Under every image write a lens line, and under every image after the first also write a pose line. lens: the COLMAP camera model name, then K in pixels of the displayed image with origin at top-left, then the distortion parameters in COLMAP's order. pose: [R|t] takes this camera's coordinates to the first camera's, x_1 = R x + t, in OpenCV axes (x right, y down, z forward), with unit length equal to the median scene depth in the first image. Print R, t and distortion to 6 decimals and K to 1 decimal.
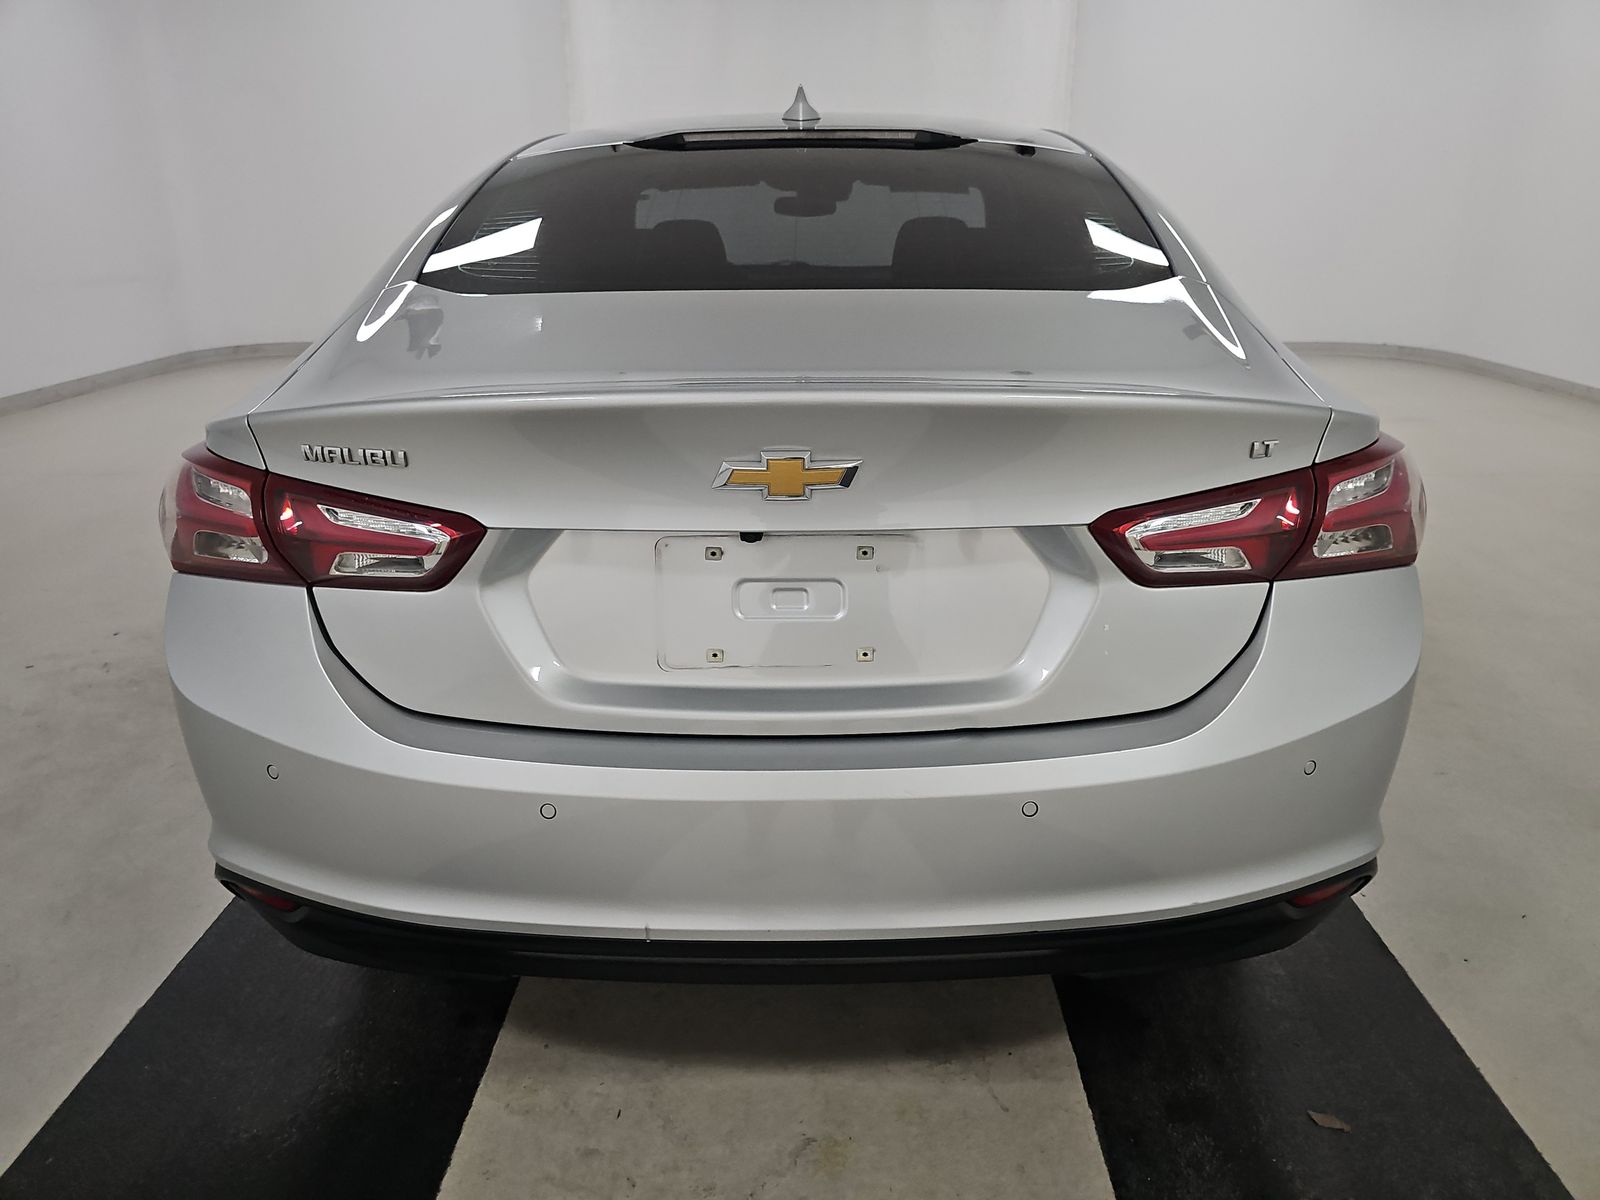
lens RADIAL K [[1097.4, 0, 806.9], [0, 1097.4, 537.5], [0, 0, 1]] dist [0.006014, 0.004228]
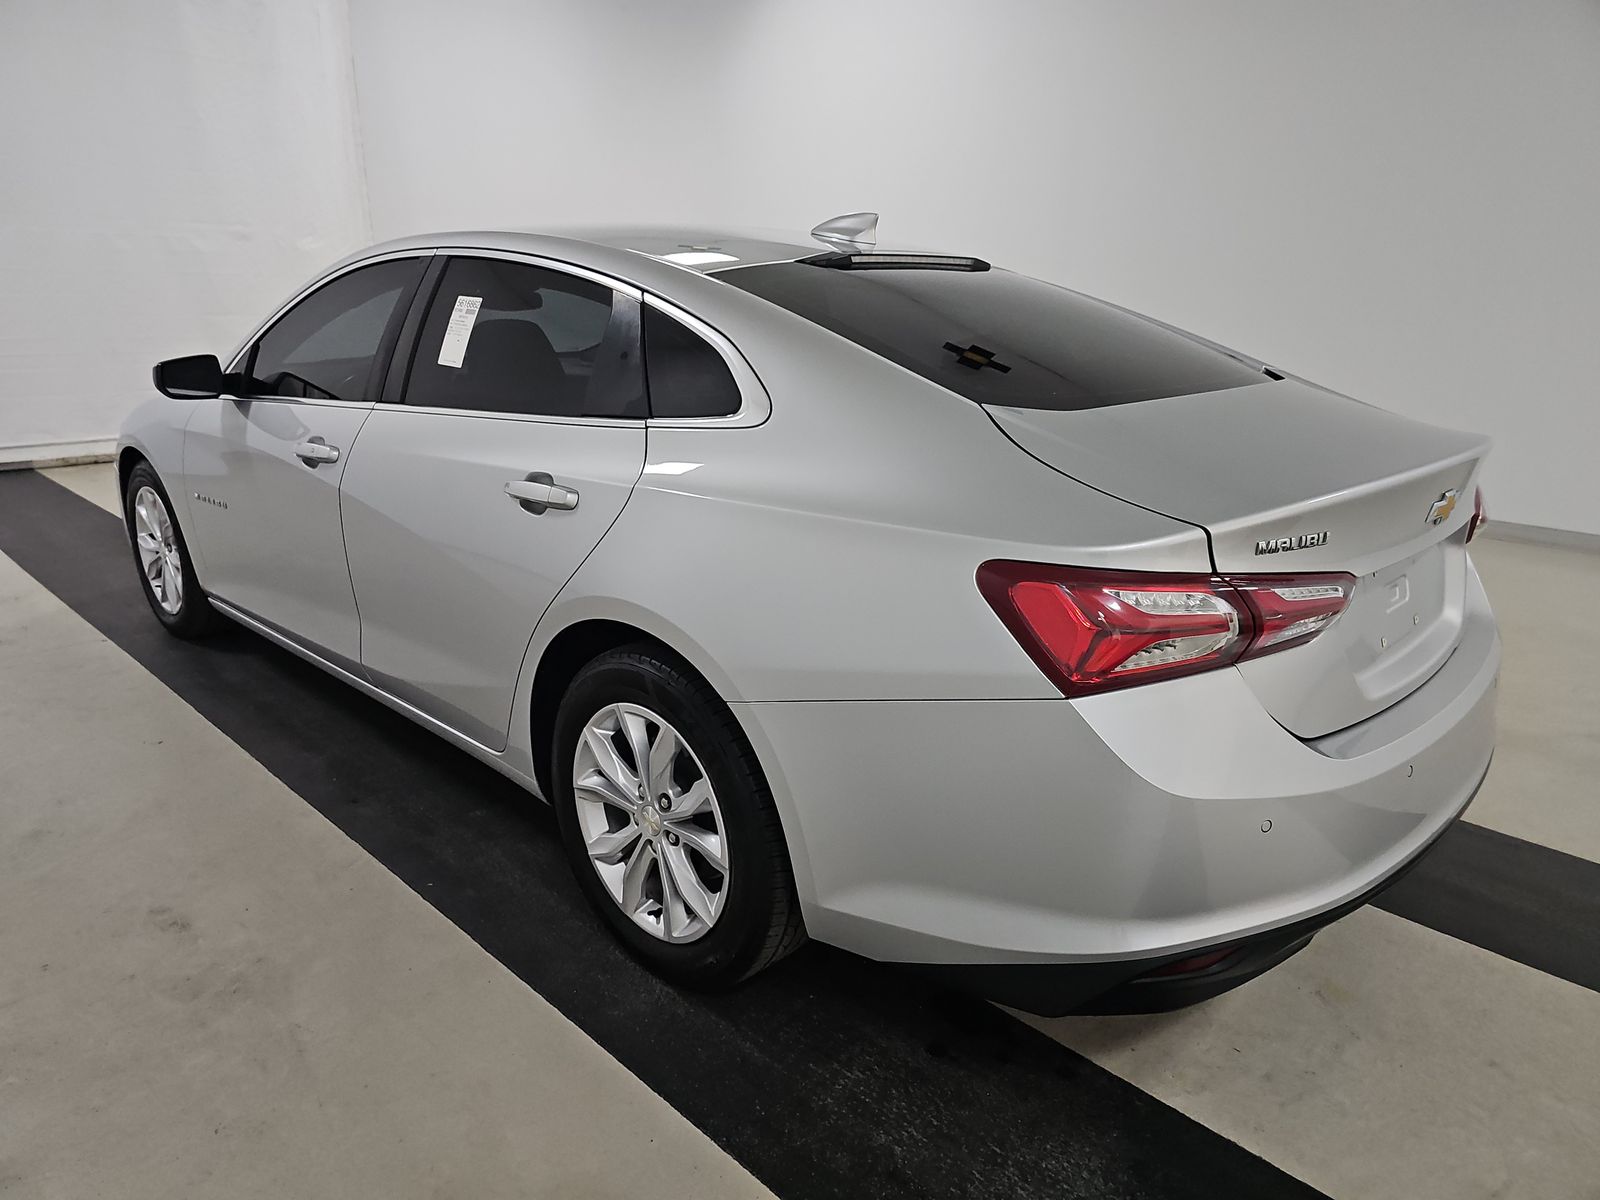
lens RADIAL K [[1069.9, 0, 837.0], [0, 1069.9, 602.9], [0, 0, 1]] dist [0.061410, -0.000450]
pose [[0.673928, -0.197662, 0.711865, -1.198947], [0.205008, 0.975739, 0.076848, -0.152267], [-0.709784, 0.094148, 0.698100, 0.390473]]
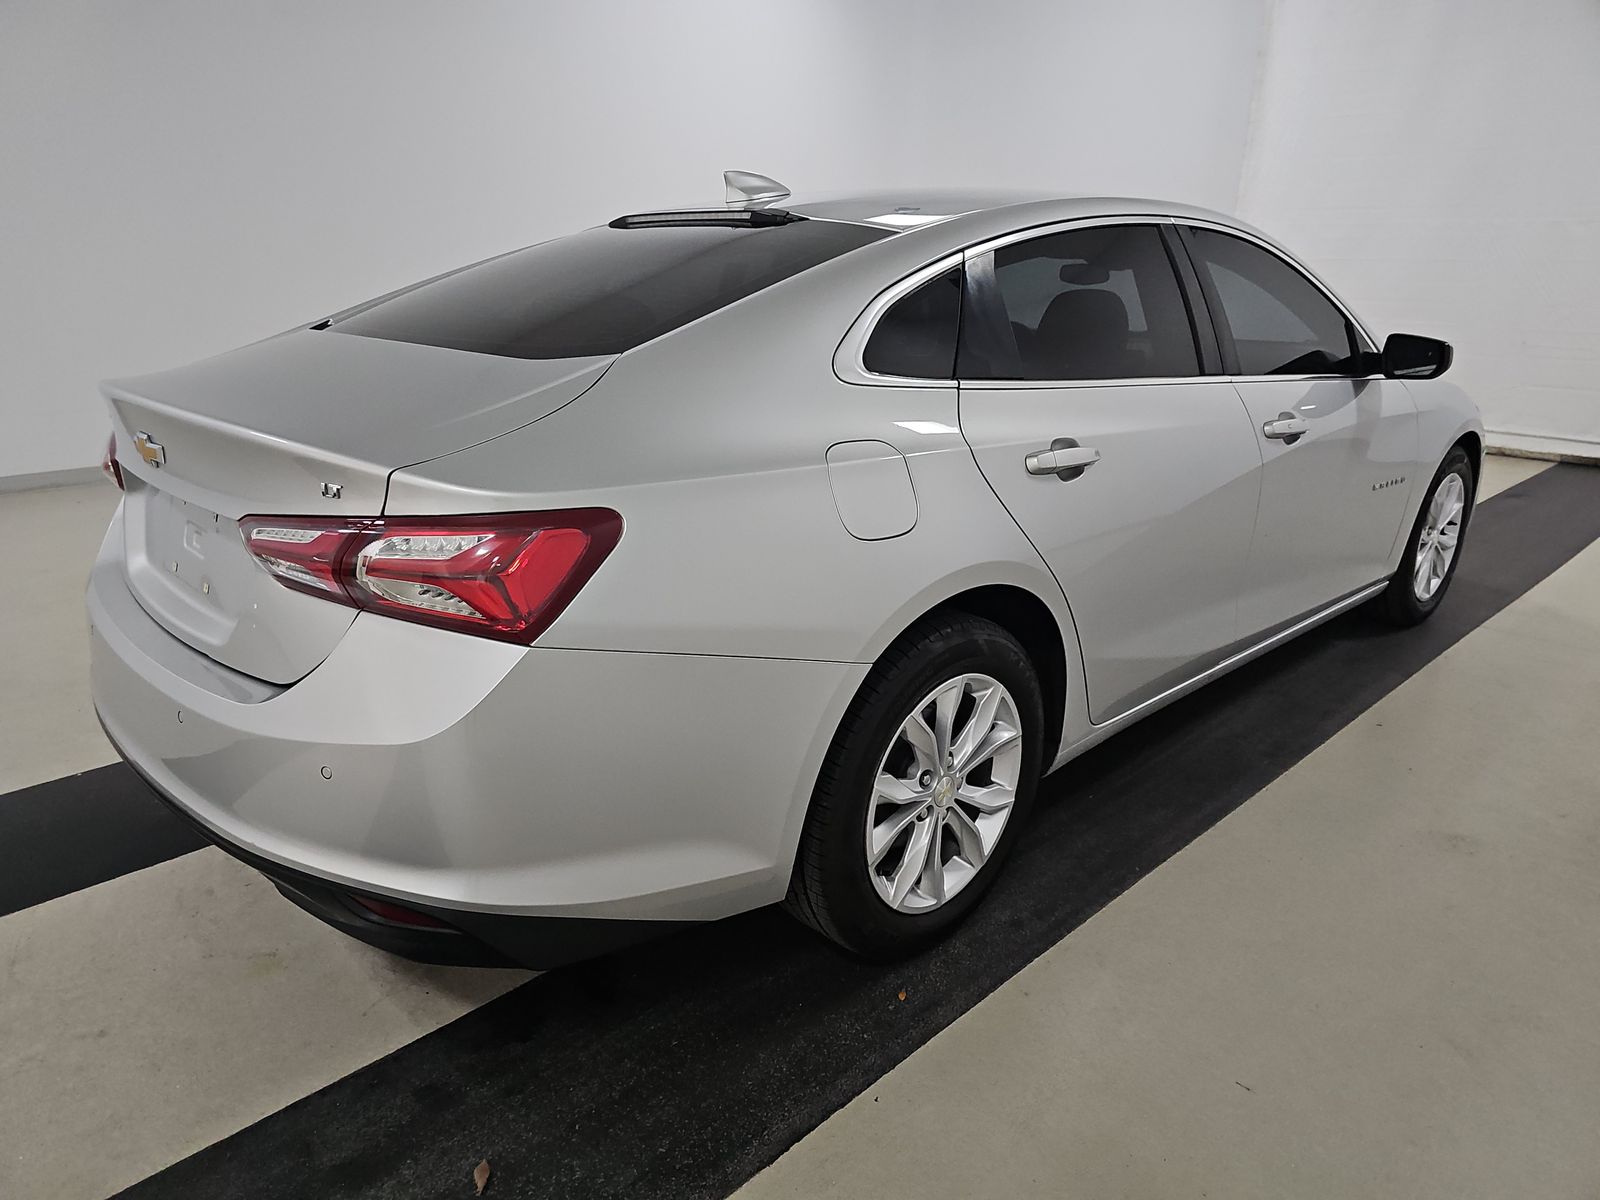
lens RADIAL K [[1097.4, 0, 806.9], [0, 1097.4, 537.5], [0, 0, 1]] dist [0.006014, 0.004228]
pose [[0.691102, 0.187357, -0.698052, 1.215698], [-0.219726, 0.974567, 0.044034, -0.147645], [0.688548, 0.122948, 0.714692, 0.387018]]
